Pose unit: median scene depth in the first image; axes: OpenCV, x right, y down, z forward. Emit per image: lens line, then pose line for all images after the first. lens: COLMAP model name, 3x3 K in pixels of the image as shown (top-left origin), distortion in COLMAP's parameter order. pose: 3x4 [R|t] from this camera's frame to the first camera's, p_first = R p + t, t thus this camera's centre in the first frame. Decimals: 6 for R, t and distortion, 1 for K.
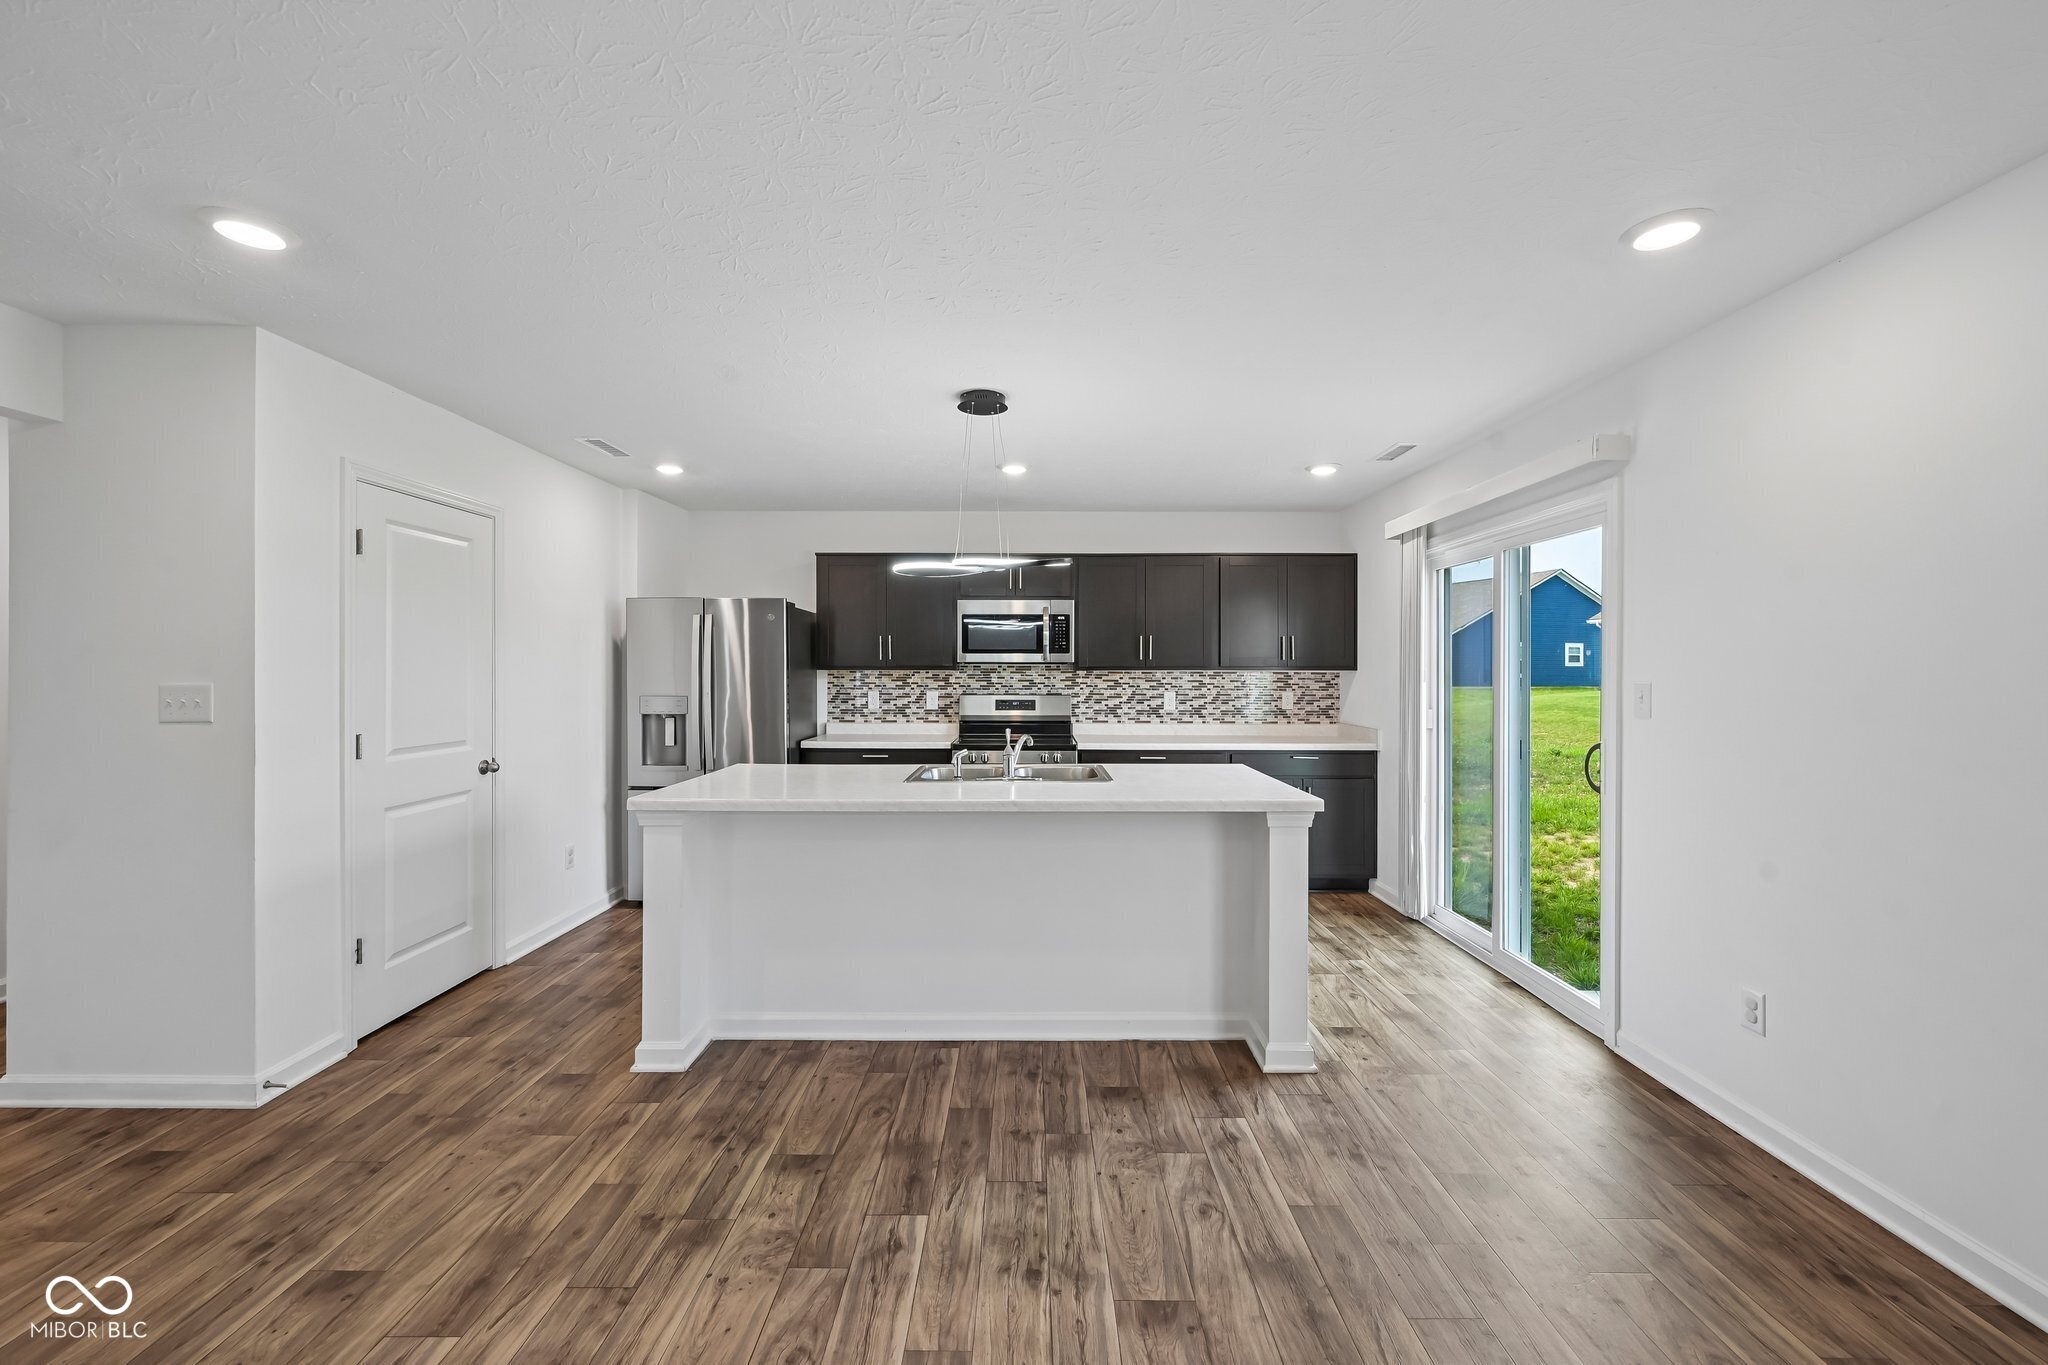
lens RADIAL K [[822.9, 0, 1020.5], [0, 822.9, 660.7], [0, 0, 1]] dist [0.001125, 0.001090]
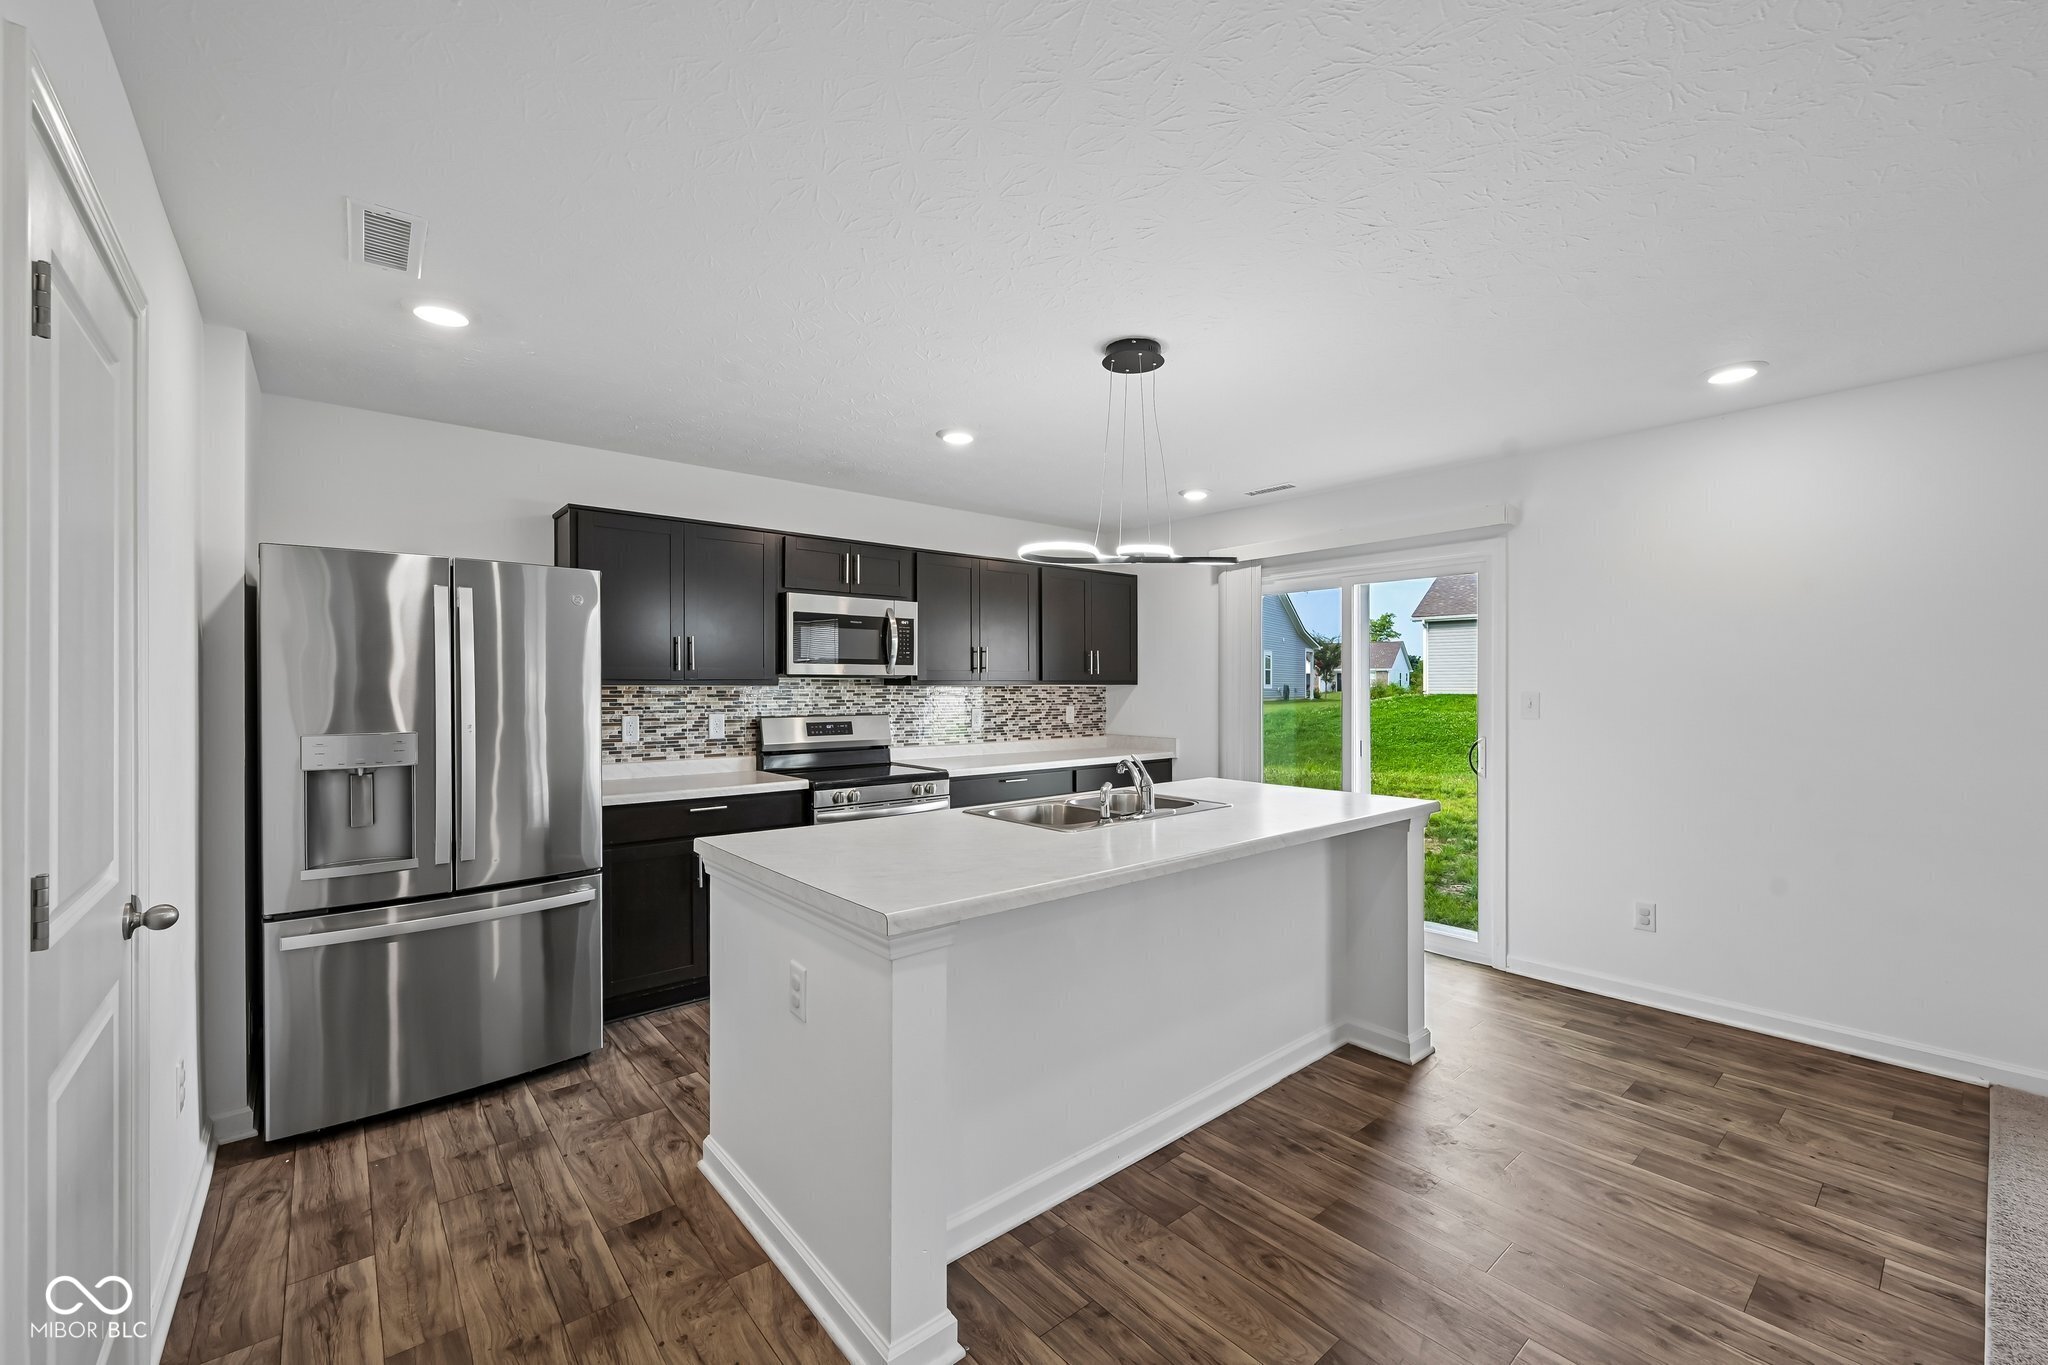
lens RADIAL K [[822.9, 0, 1025.3], [0, 822.9, 703.7], [0, 0, 1]] dist [0.001125, 0.001090]
pose [[0.758091, -0.016248, 0.651946, -0.455951], [-0.007013, 0.999429, 0.033063, 0.002019], [-0.652111, -0.029637, 0.757544, 0.316021]]
